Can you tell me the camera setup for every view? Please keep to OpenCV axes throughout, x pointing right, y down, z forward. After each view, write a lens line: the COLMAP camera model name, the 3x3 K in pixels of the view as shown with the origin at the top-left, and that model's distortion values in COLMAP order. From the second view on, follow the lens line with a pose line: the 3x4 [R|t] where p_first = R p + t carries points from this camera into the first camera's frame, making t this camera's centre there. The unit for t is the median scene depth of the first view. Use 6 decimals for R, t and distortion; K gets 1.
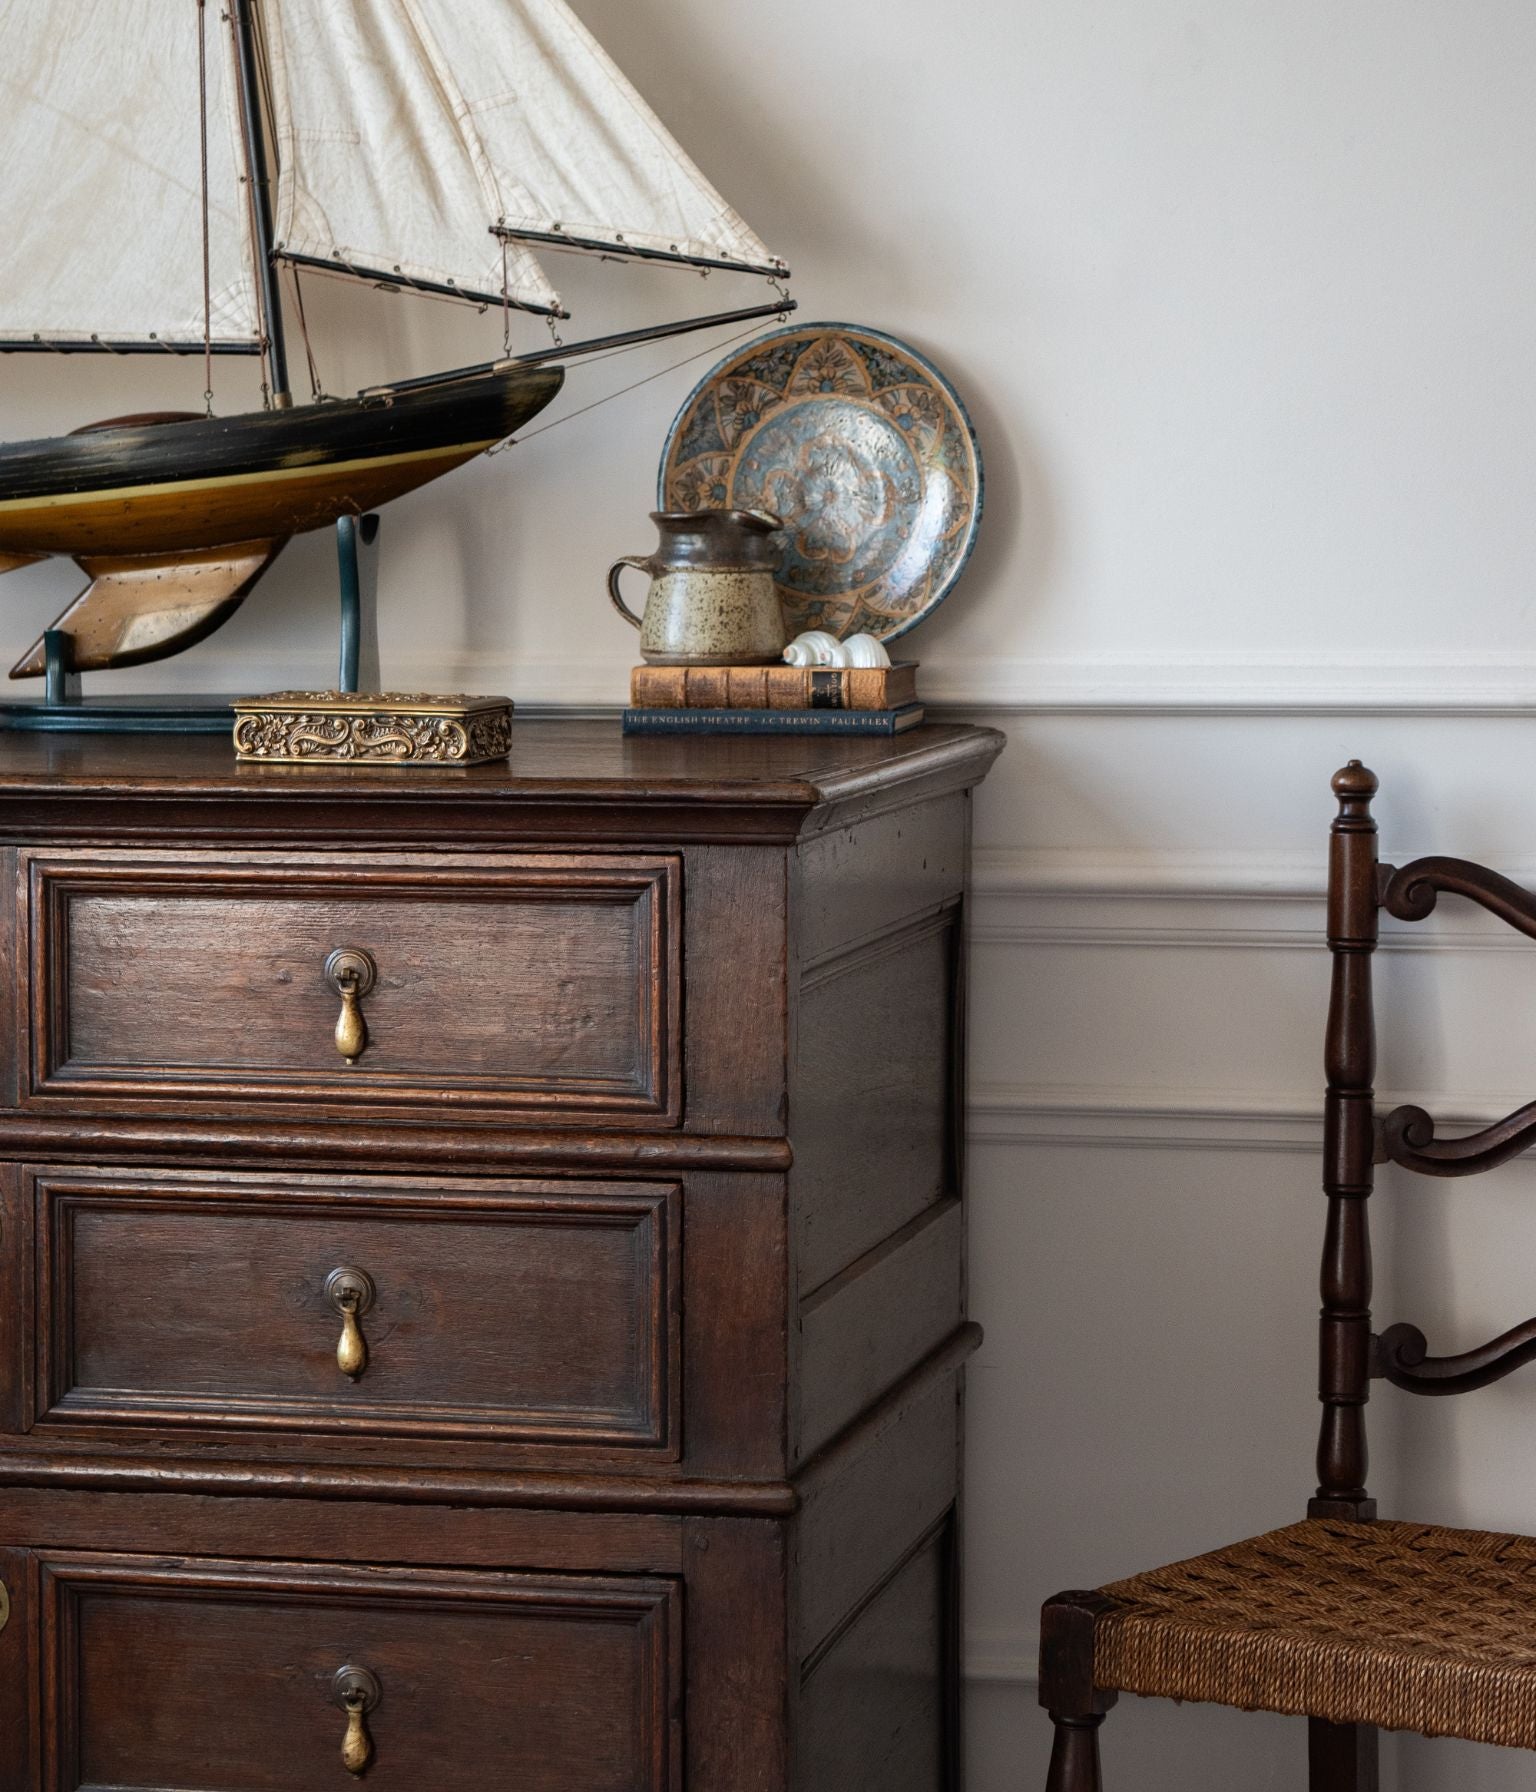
lens RADIAL K [[5022.2, 0, 748.0], [0, 5022.2, 1006.2], [0, 0, 1]] dist [0.078643, 0.000000]
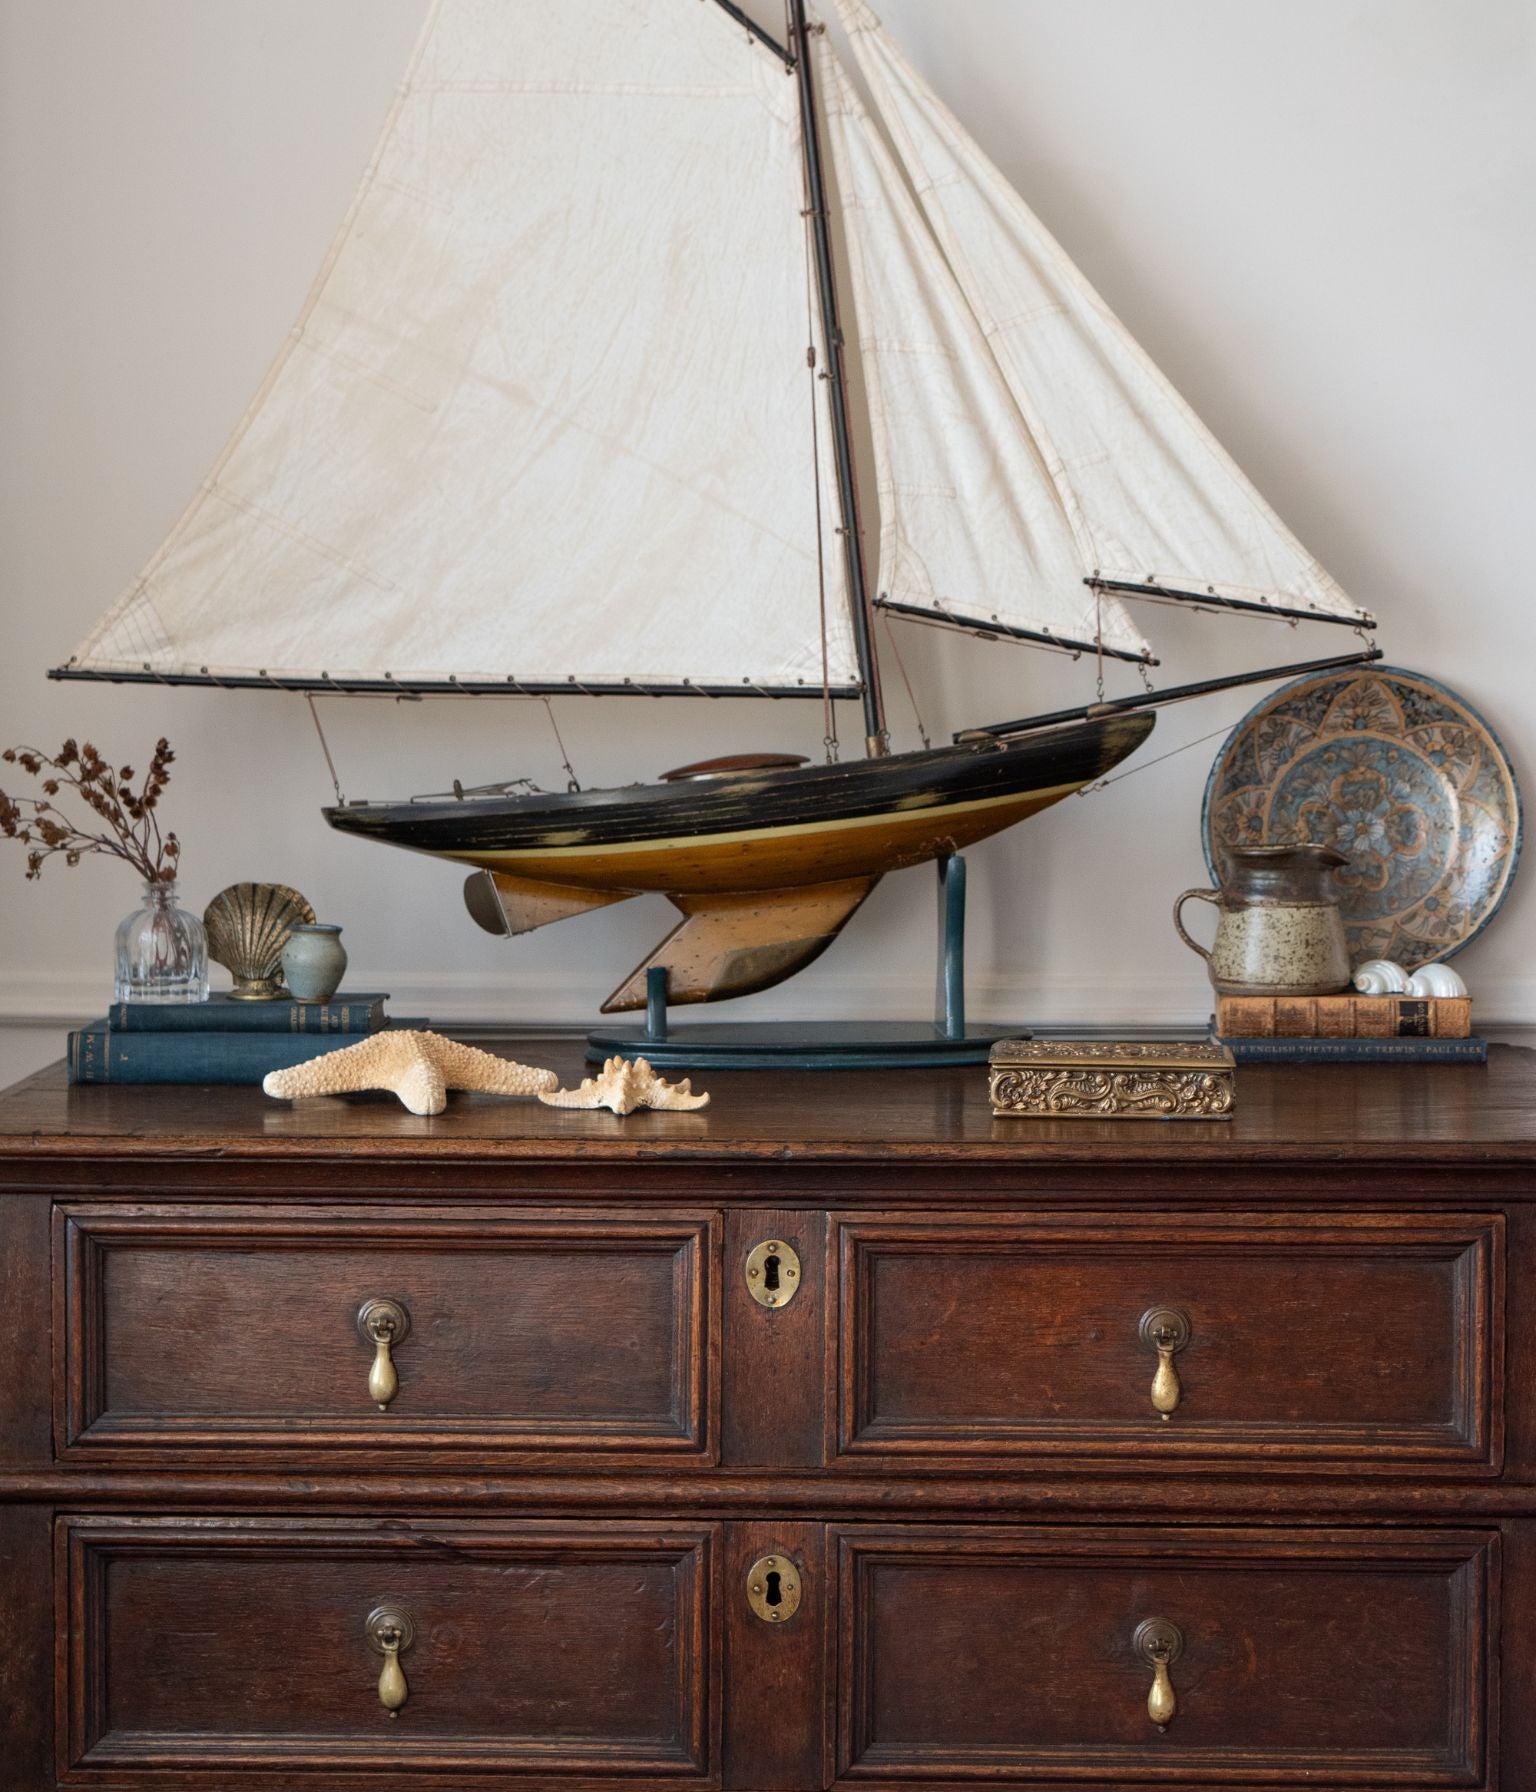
lens RADIAL K [[4564.5, 0, 754.7], [0, 4564.5, 913.3], [0, 0, 1]] dist [0.036044, 0.000000]
pose [[0.984637, -0.010468, 0.174302, -0.283729], [0.017741, 0.999033, -0.040221, -0.048739], [-0.173713, 0.042695, 0.983870, 0.084984]]
